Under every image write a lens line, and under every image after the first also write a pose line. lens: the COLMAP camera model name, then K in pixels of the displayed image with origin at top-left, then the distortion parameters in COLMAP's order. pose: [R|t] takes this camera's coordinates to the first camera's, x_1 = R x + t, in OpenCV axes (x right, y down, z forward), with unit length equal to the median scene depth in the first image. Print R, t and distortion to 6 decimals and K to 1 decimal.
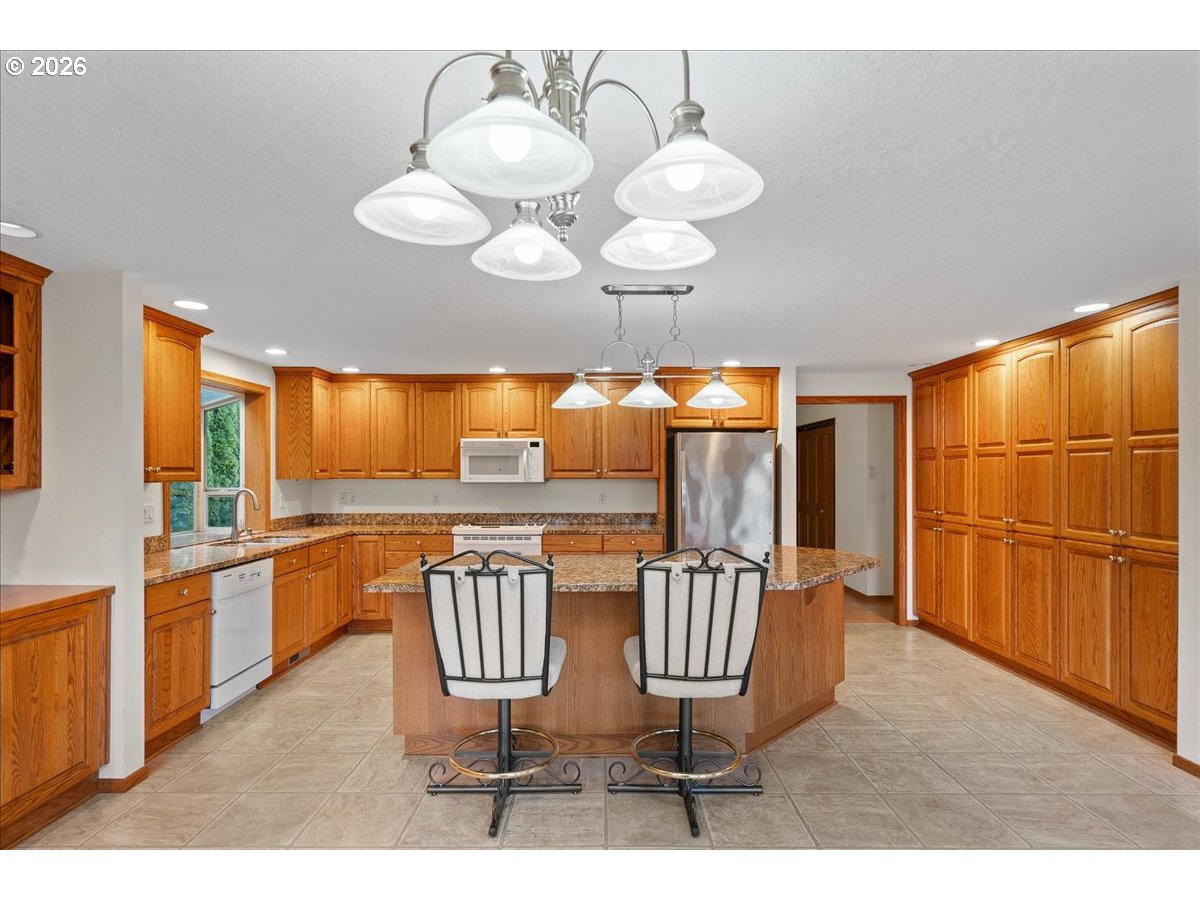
lens RADIAL K [[633.4, 0, 599.4], [0, 633.4, 462.9], [0, 0, 1]] dist [-0.002170, -0.000232]
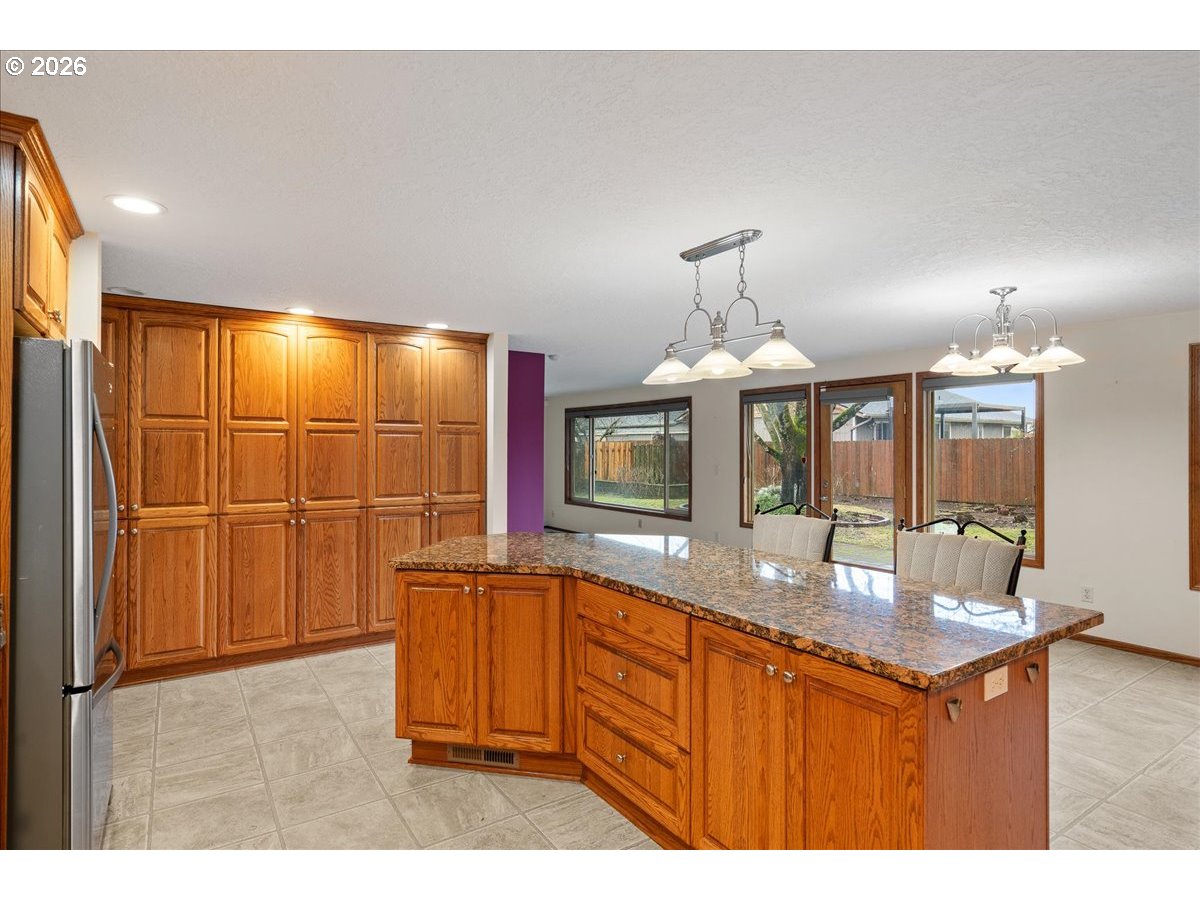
lens RADIAL K [[633.4, 0, 599.9], [0, 633.4, 450.6], [0, 0, 1]] dist [-0.002170, -0.000232]
pose [[-0.547057, 0.006683, 0.837069, -0.464912], [-0.010604, 0.999833, -0.014913, 0.028838], [-0.837028, -0.017035, -0.546894, 1.291189]]
